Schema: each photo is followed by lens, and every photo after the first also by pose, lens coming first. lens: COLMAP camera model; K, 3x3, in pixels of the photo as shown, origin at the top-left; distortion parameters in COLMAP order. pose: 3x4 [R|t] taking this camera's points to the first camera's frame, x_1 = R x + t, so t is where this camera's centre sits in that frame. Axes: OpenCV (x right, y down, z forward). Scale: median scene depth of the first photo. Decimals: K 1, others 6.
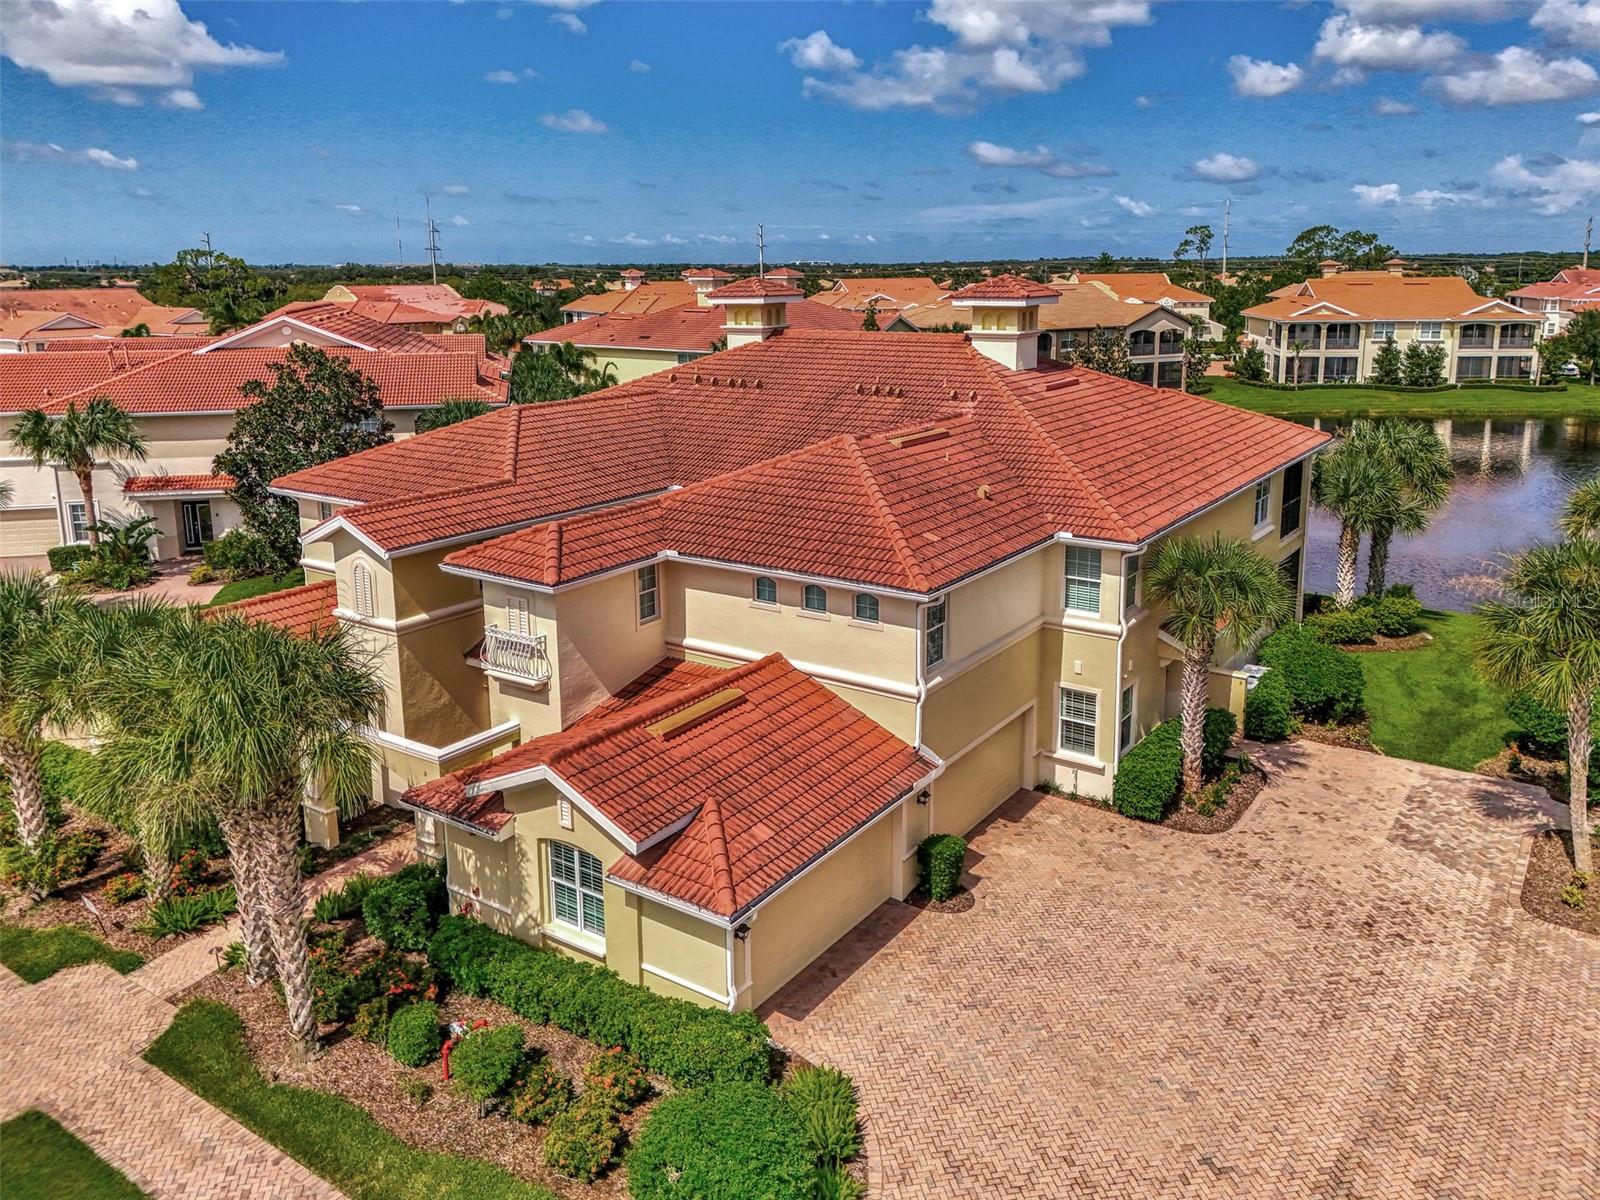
lens RADIAL K [[1197.7, 0, 809.8], [0, 1197.7, 507.4], [0, 0, 1]] dist [0.067548, -0.061300]
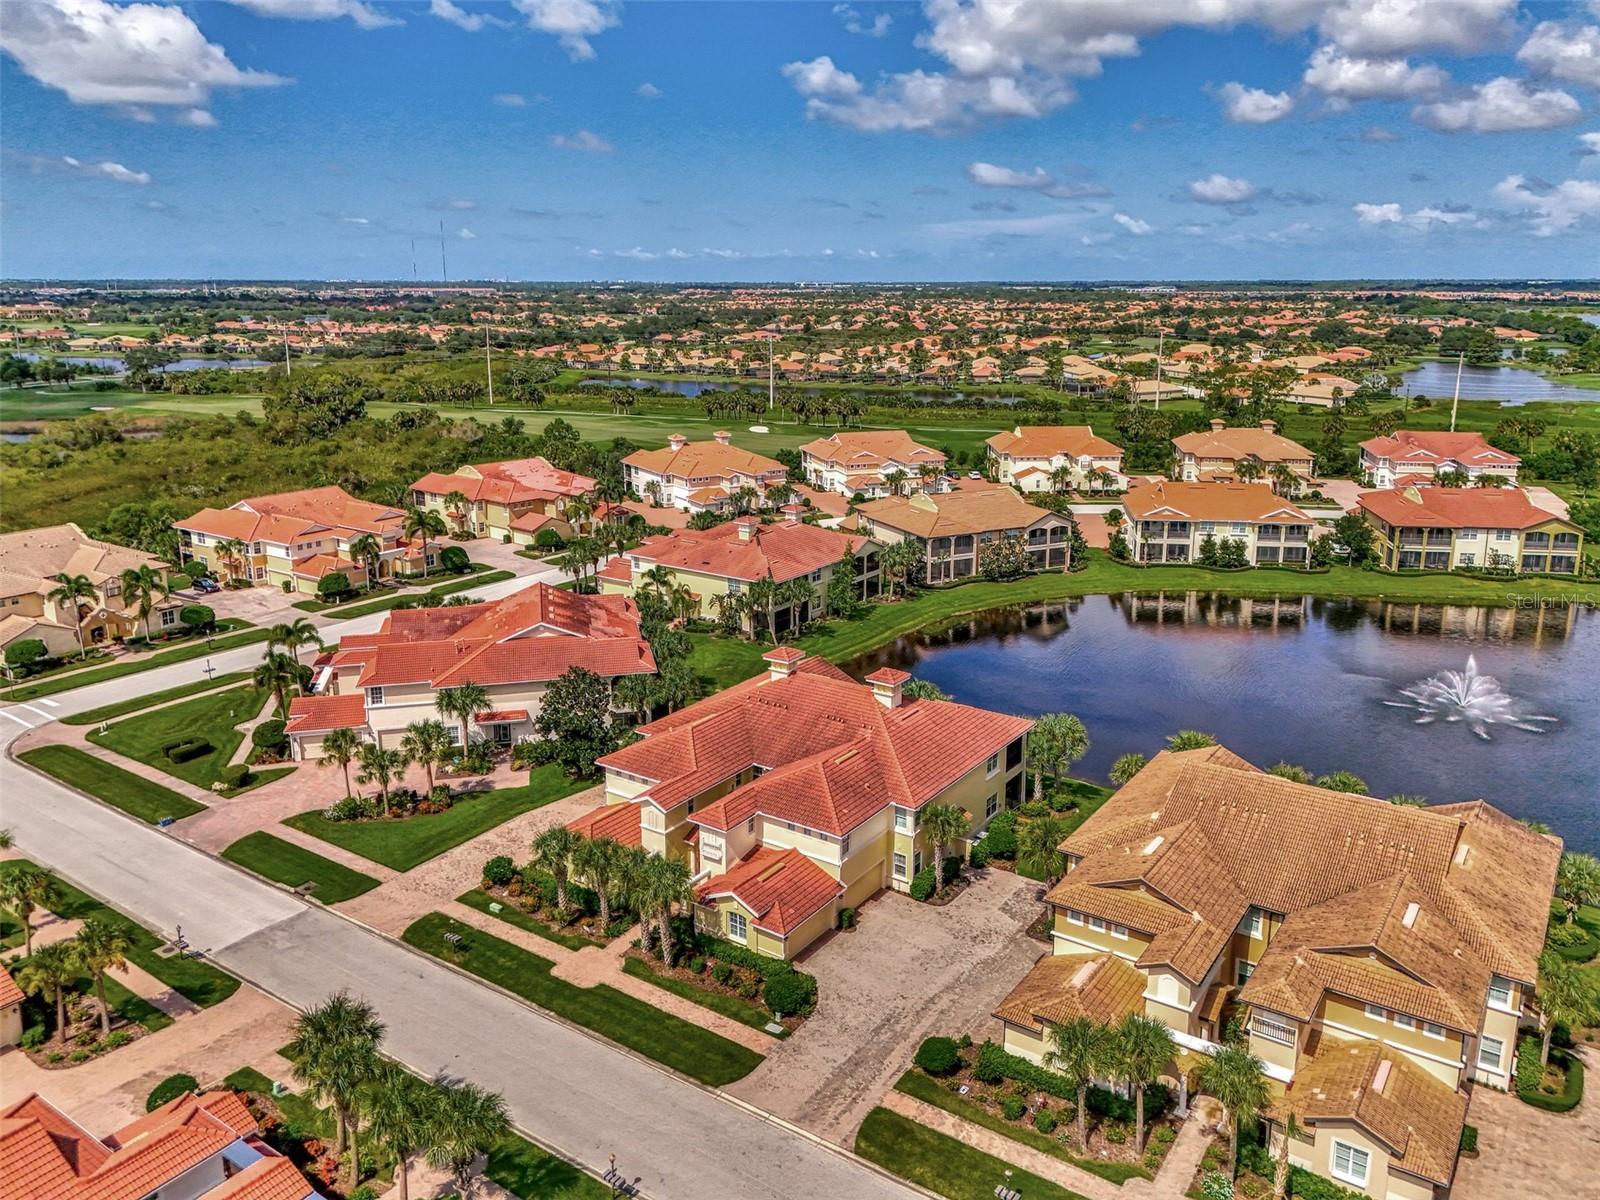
lens RADIAL K [[1163.7, 0, 800.6], [0, 1163.7, 559.1], [0, 0, 1]] dist [0.101867, -0.133876]
pose [[0.999937, 0.004822, -0.010121, 0.013266], [-0.004532, 0.999584, 0.028491, -0.642791], [0.010254, -0.028443, 0.999543, -1.804545]]
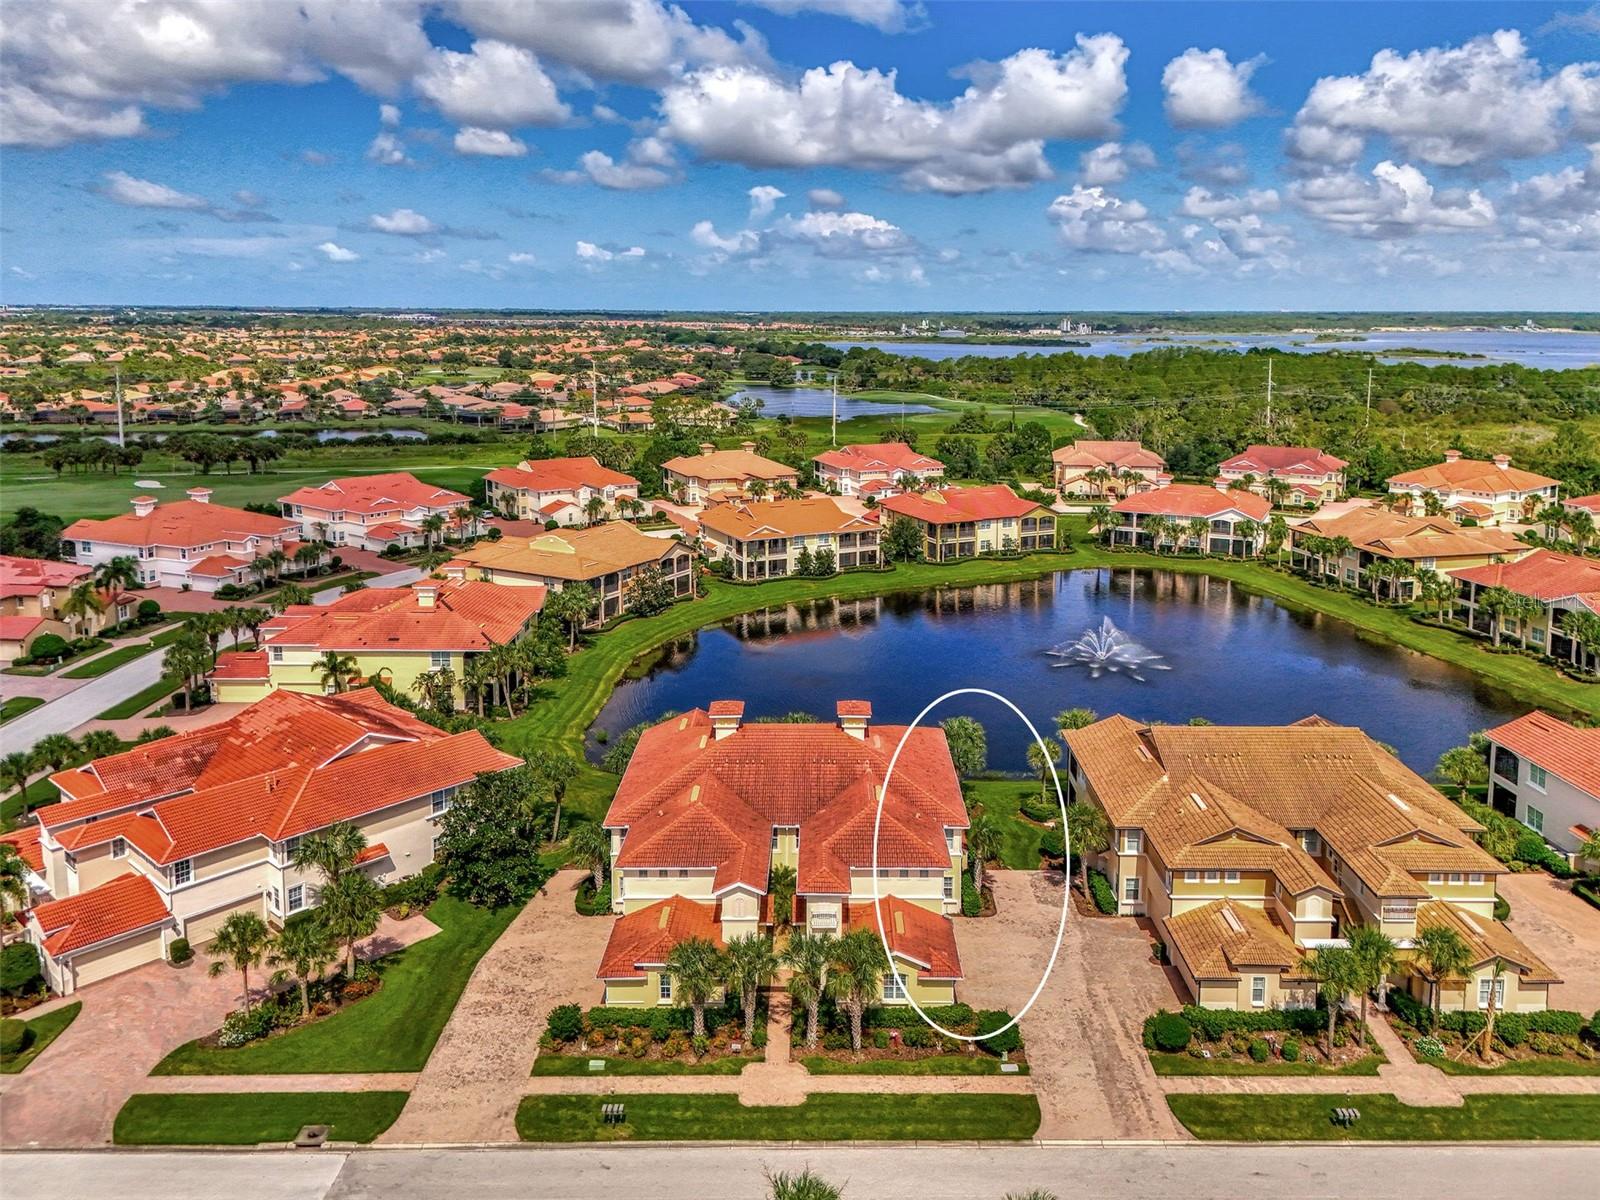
lens RADIAL K [[1197.7, 0, 809.8], [0, 1197.7, 507.4], [0, 0, 1]] dist [0.067548, -0.061300]
pose [[0.829749, -0.082123, 0.552062, -1.624683], [0.105027, 0.994420, -0.009928, -0.760467], [-0.548166, 0.066220, 0.833744, -1.338055]]
